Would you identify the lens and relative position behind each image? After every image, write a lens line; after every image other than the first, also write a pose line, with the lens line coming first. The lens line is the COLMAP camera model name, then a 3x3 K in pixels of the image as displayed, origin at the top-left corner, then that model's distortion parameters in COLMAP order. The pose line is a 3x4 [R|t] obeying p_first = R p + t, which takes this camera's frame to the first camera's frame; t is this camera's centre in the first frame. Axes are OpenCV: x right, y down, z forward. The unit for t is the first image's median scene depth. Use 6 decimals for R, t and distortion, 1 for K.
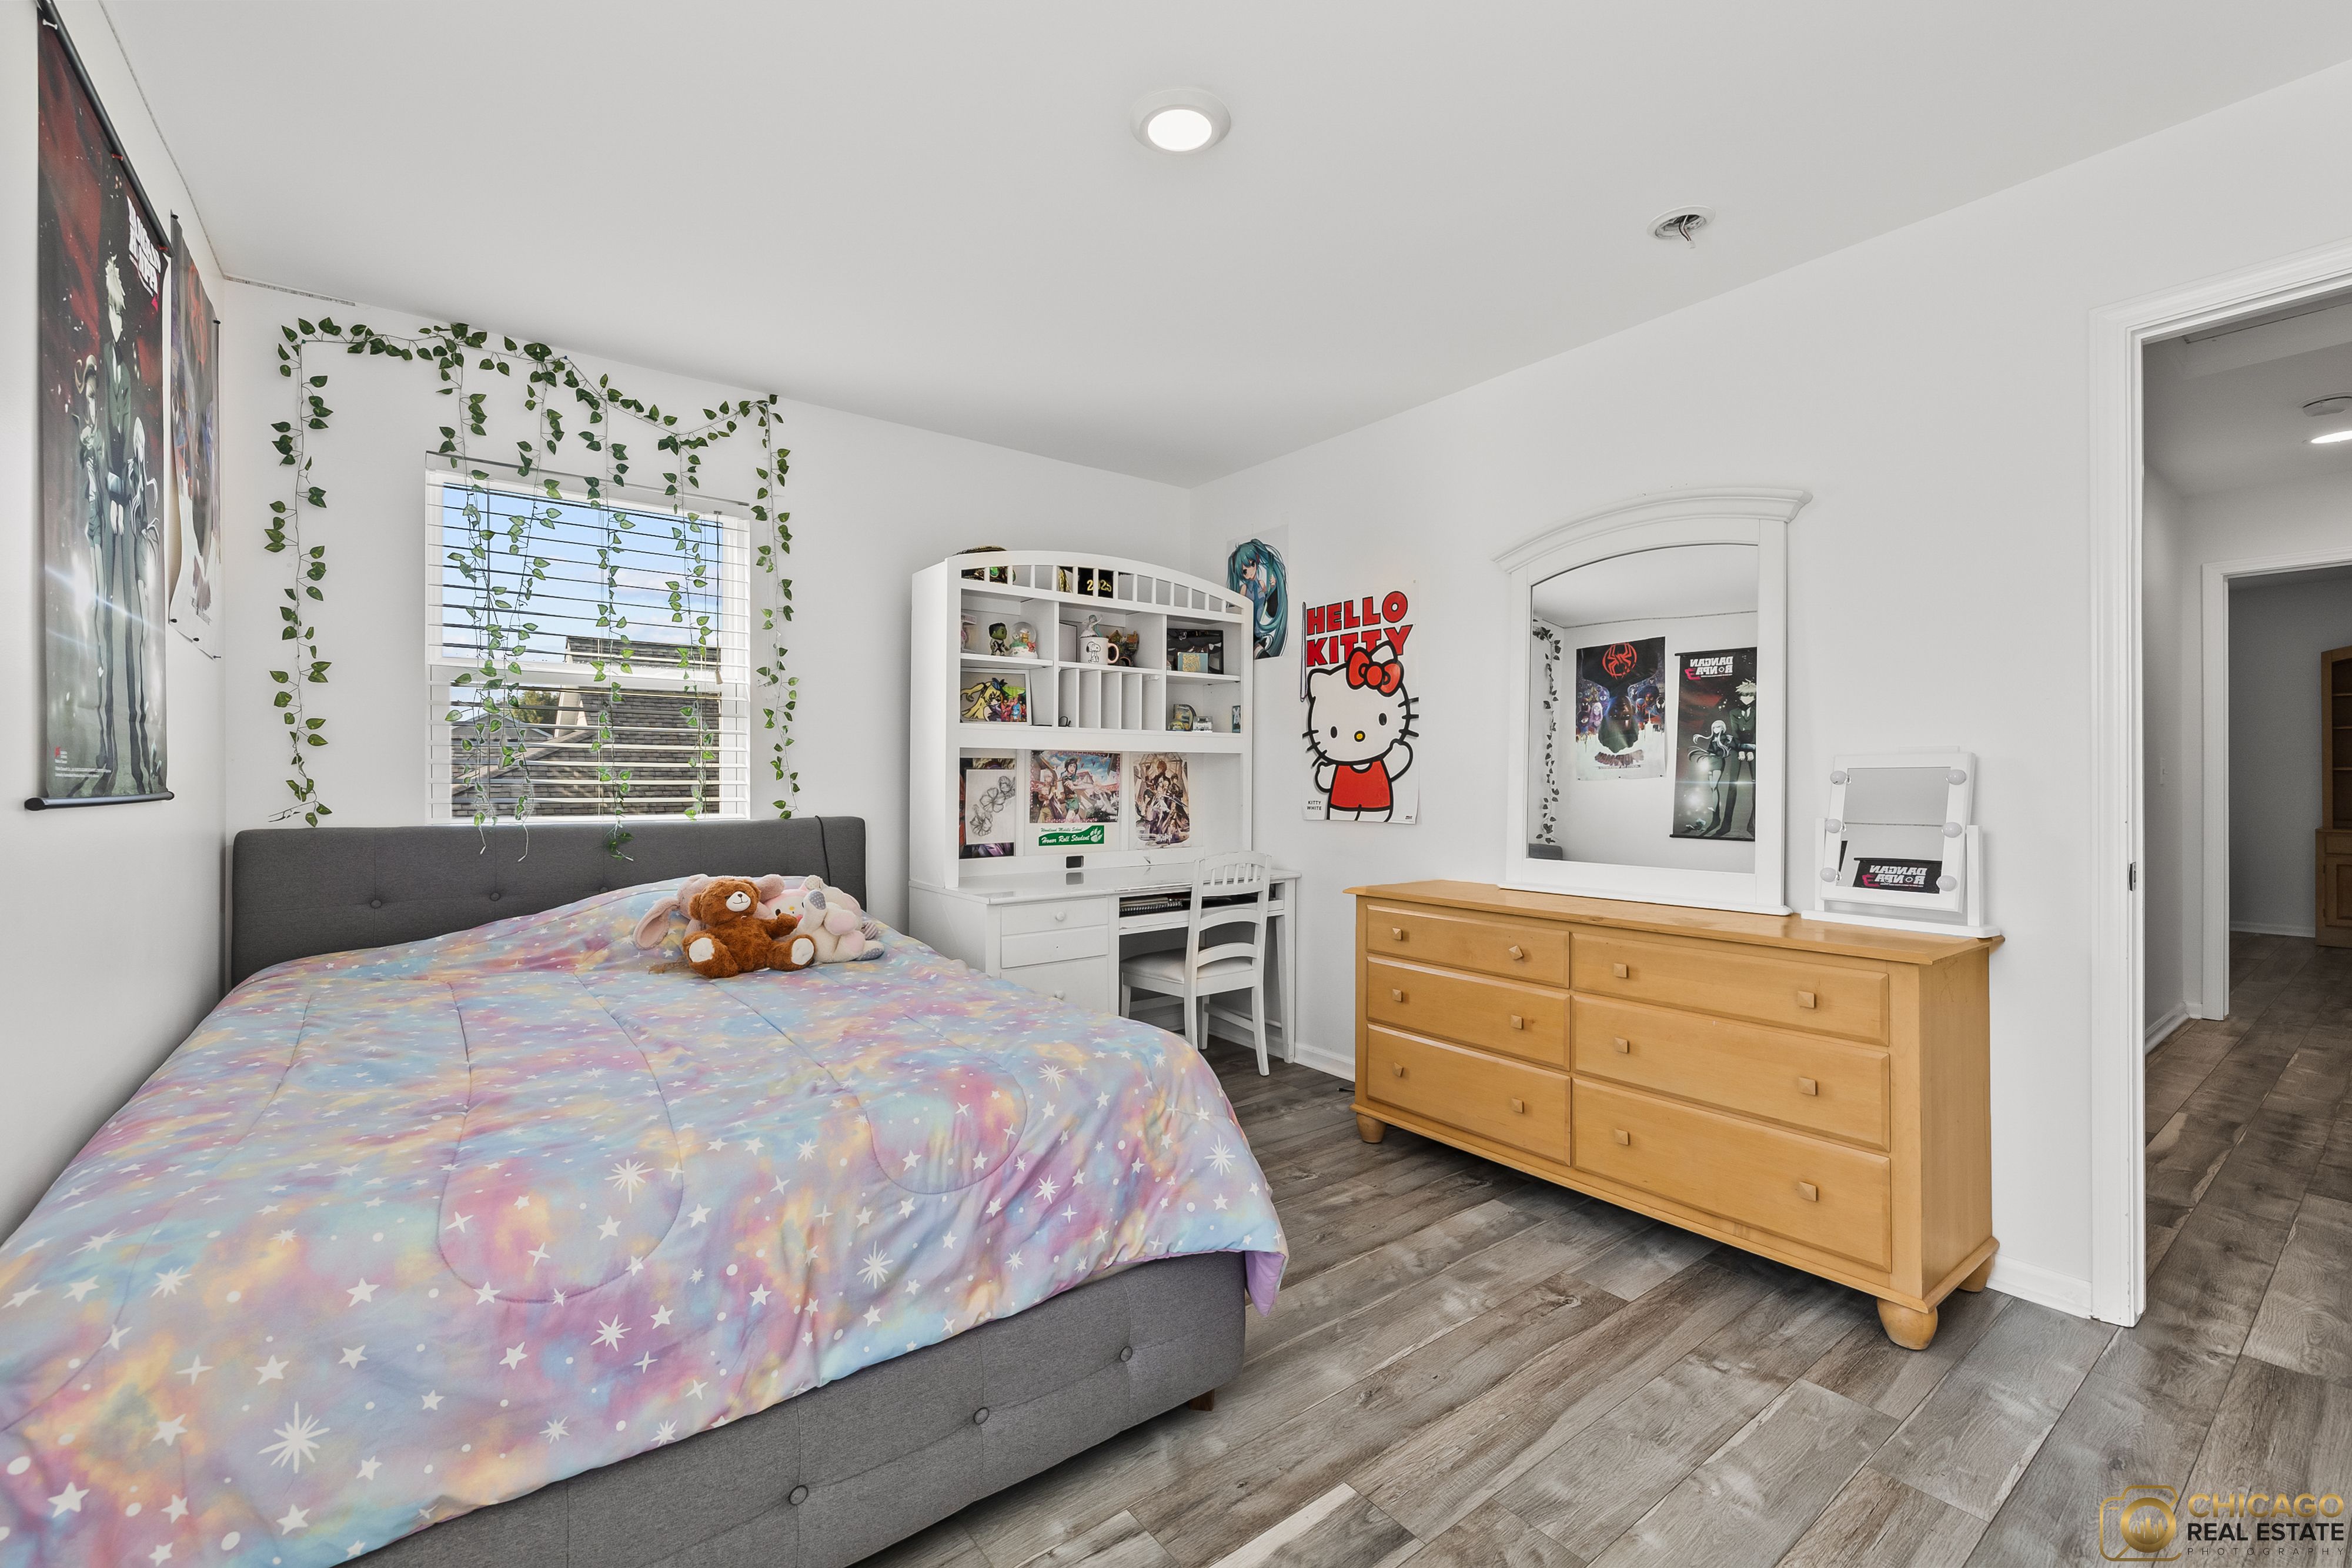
lens RADIAL K [[981.5, 0, 1168.5], [0, 981.5, 773.8], [0, 0, 1]] dist [0.000991, -0.000686]
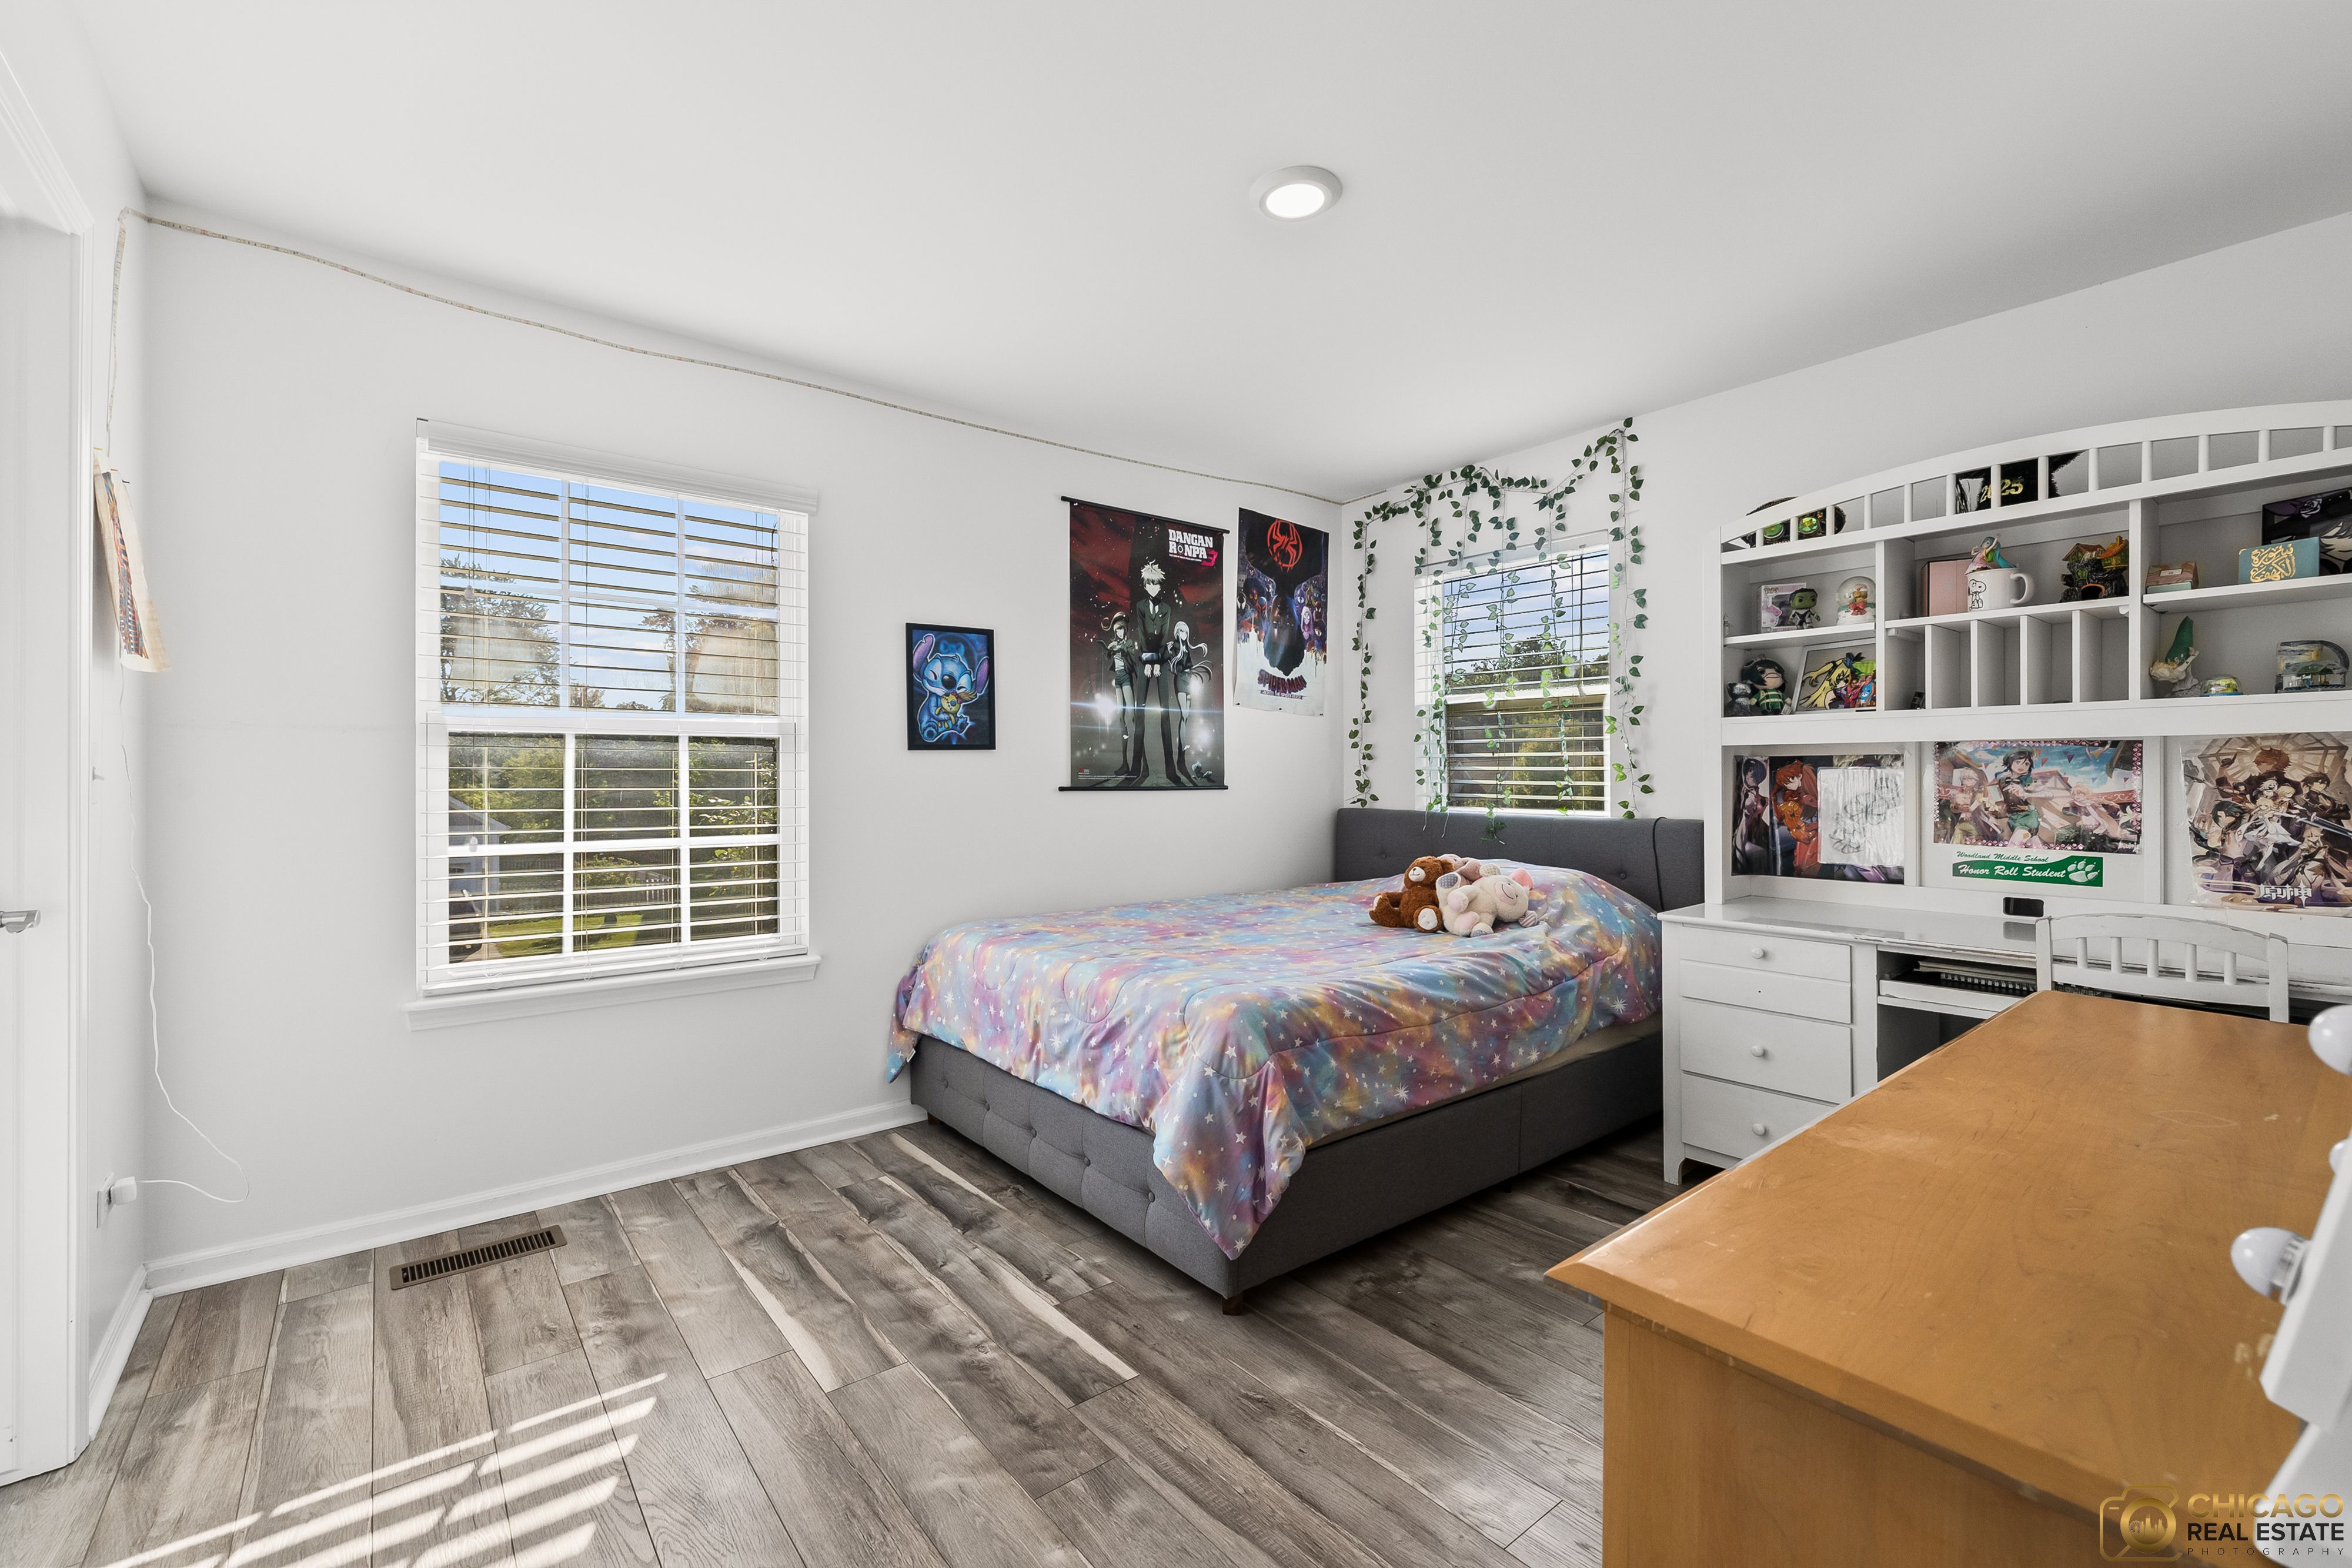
lens RADIAL K [[981.5, 0, 1168.5], [0, 981.5, 773.8], [0, 0, 1]] dist [0.000991, -0.000686]
pose [[0.029005, -0.003068, -0.999575, 0.646438], [0.004318, 0.999986, -0.002944, -0.001080], [0.999570, -0.004231, 0.029018, 0.473695]]
